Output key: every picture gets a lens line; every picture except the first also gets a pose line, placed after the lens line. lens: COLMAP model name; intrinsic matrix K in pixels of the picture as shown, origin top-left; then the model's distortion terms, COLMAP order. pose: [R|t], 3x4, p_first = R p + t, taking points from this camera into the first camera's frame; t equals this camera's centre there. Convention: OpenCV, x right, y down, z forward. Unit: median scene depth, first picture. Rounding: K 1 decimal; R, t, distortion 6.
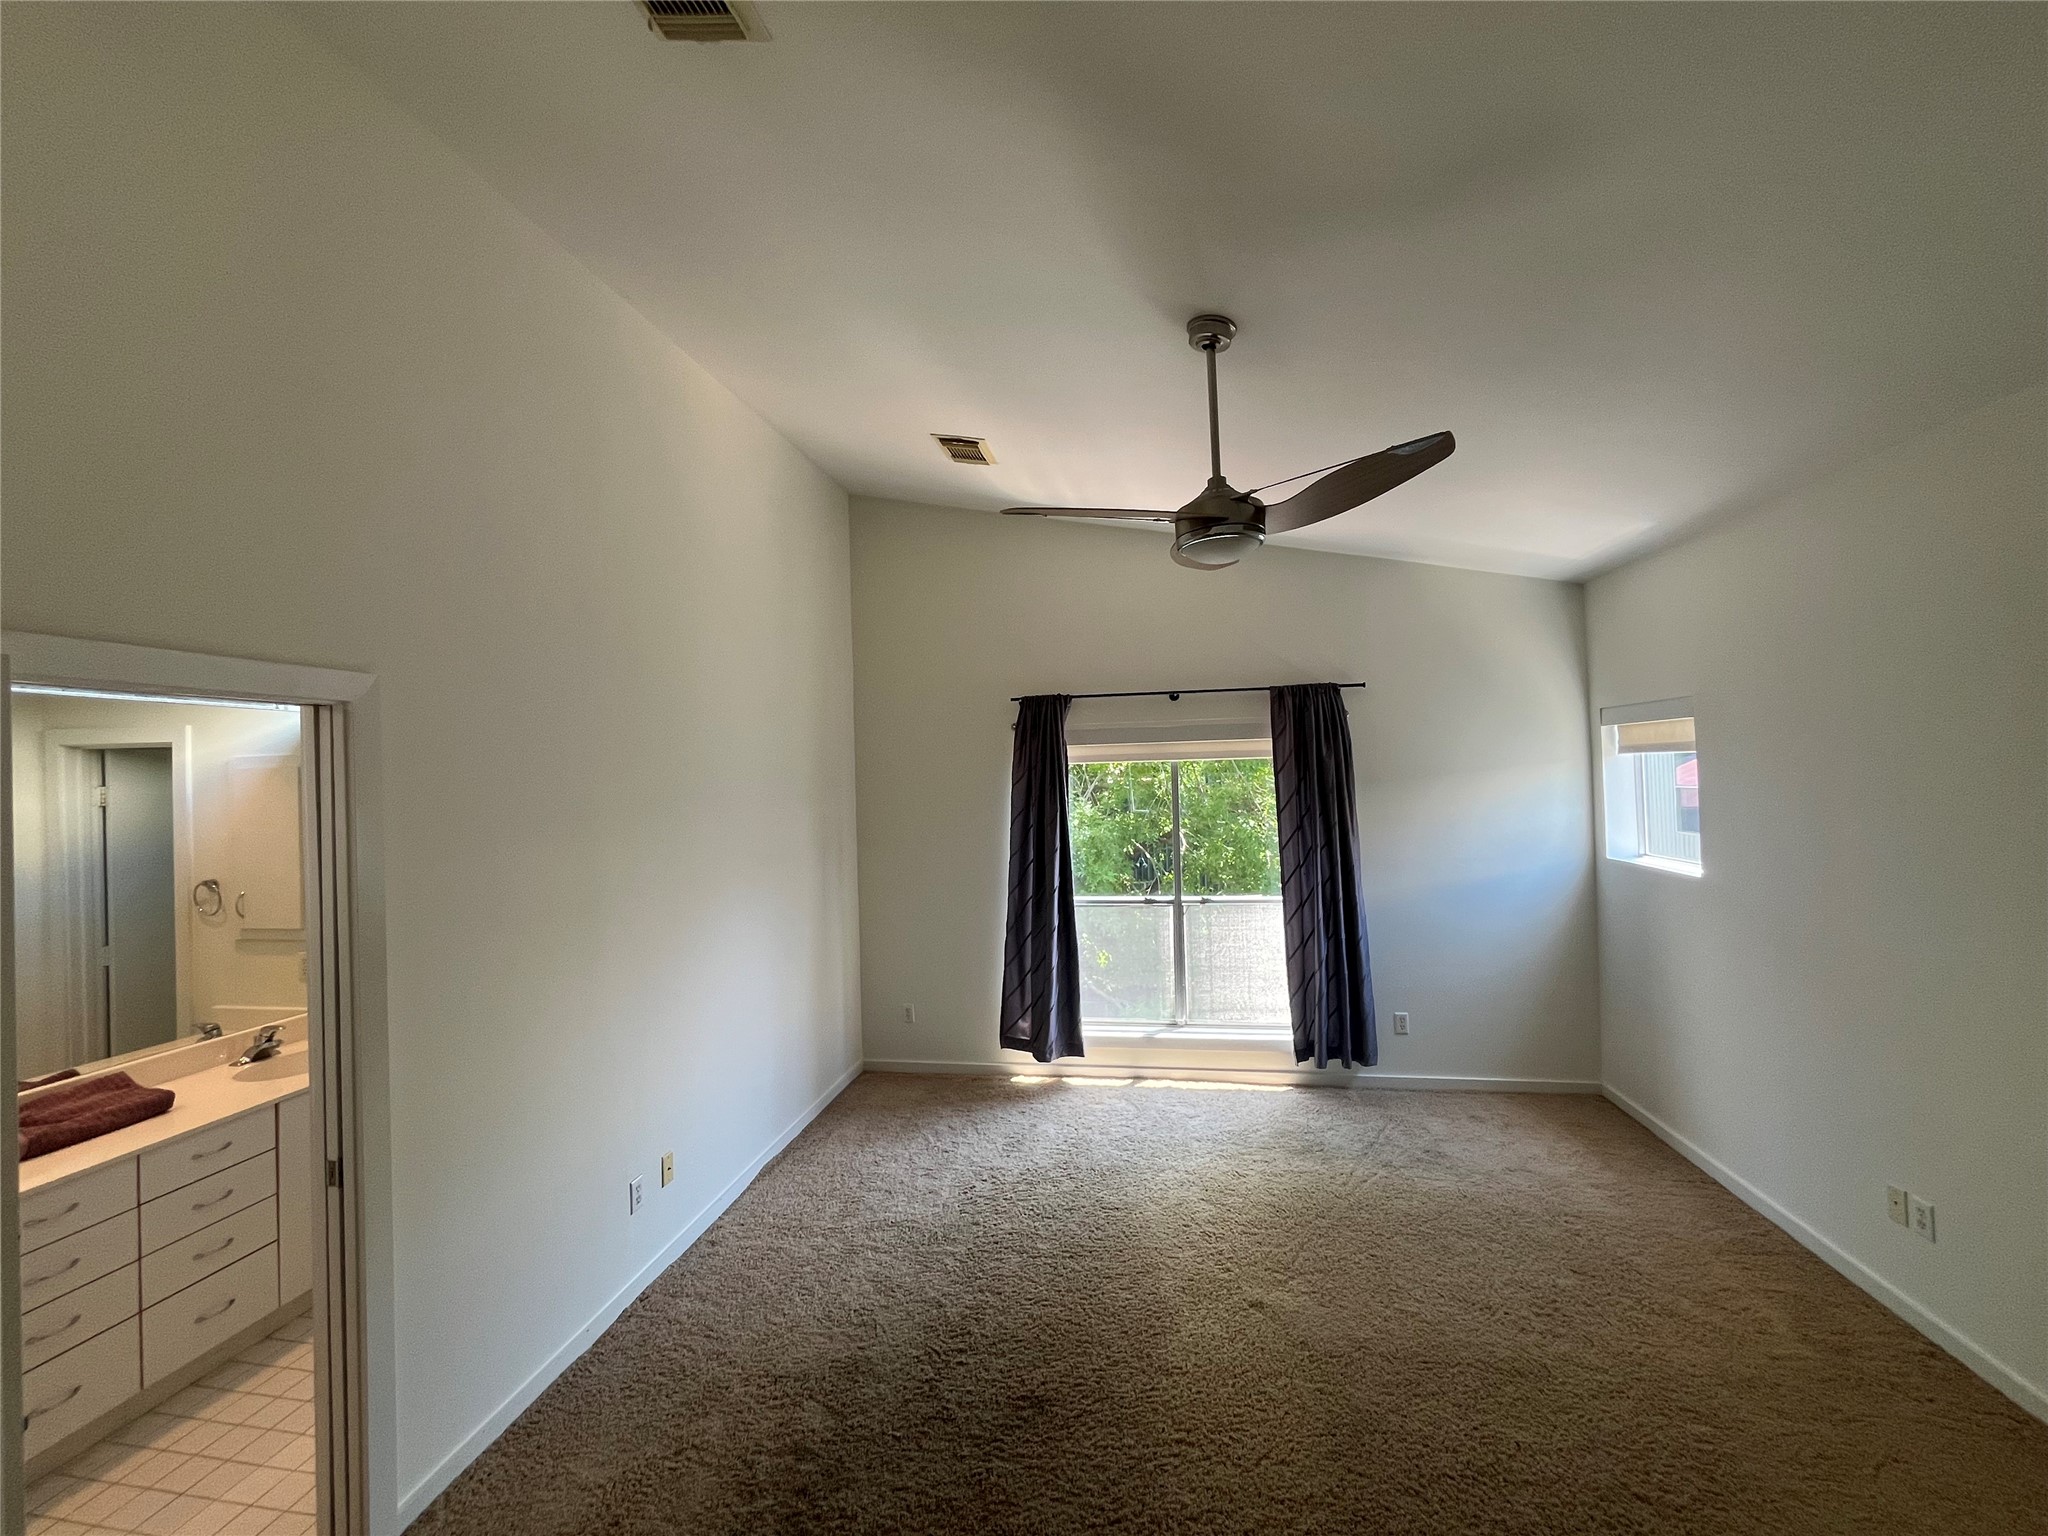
lens RADIAL K [[830.4, 0, 1034.8], [0, 830.4, 766.6], [0, 0, 1]] dist [-0.002538, -0.000634]
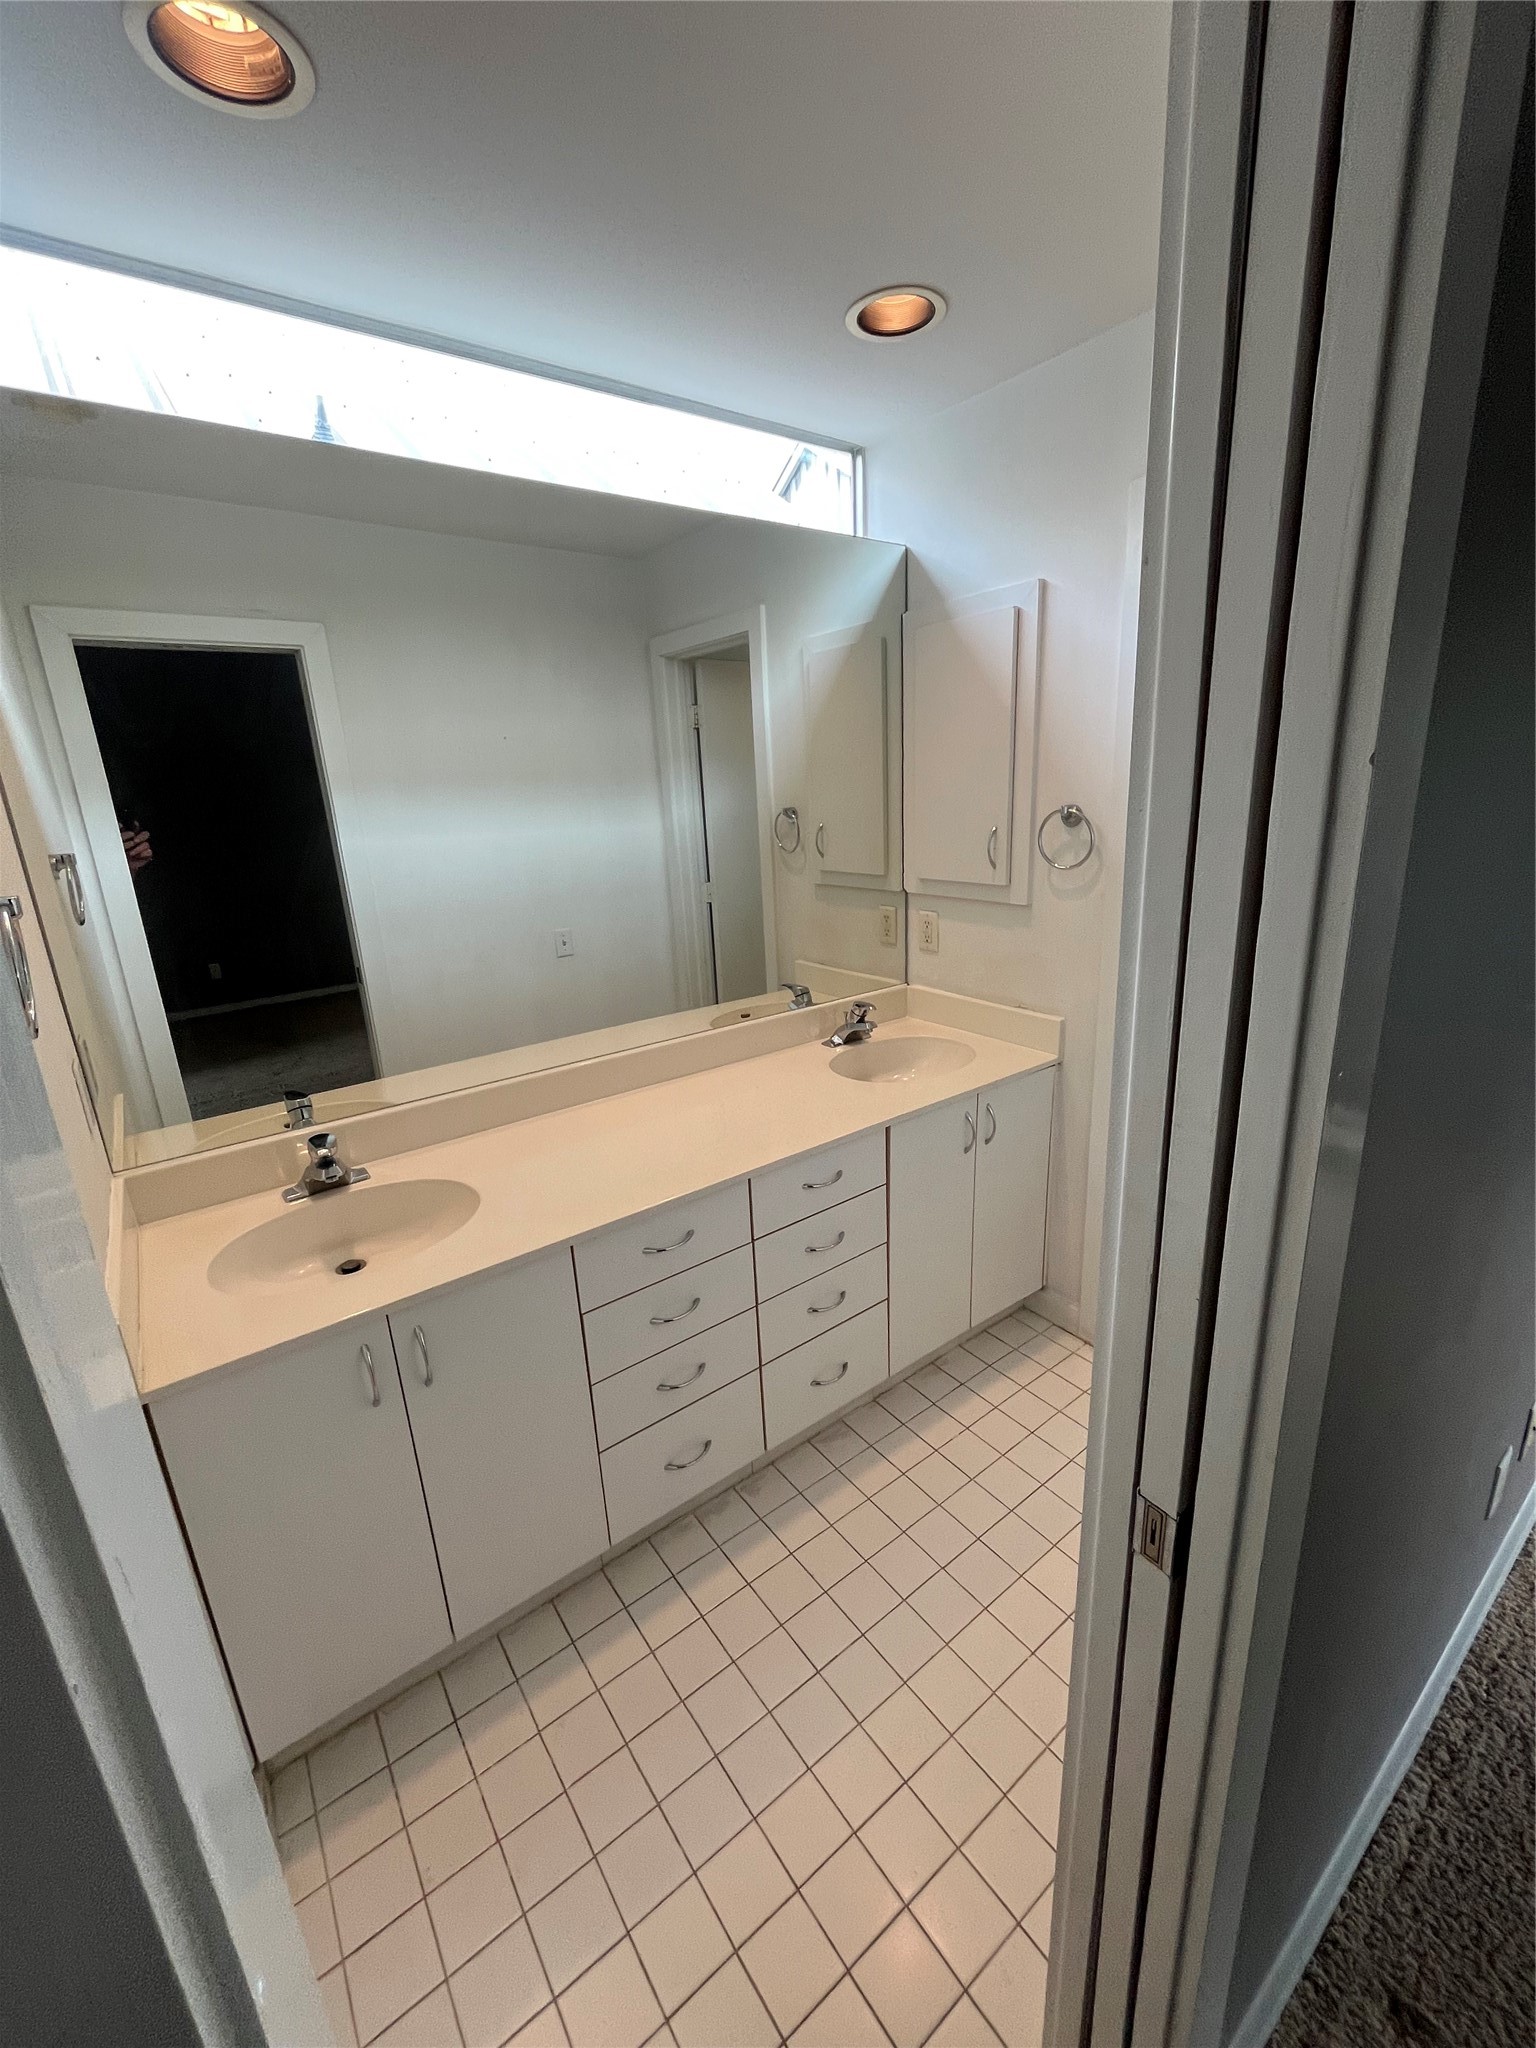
lens RADIAL K [[830.4, 0, 769.3], [0, 830.4, 1026.8], [0, 0, 1]] dist [-0.002538, -0.000634]
pose [[0.715128, 0.182544, -0.674737, -0.465622], [0.039866, 0.953075, 0.300098, 0.105756], [0.697856, -0.241508, 0.674293, 0.425603]]
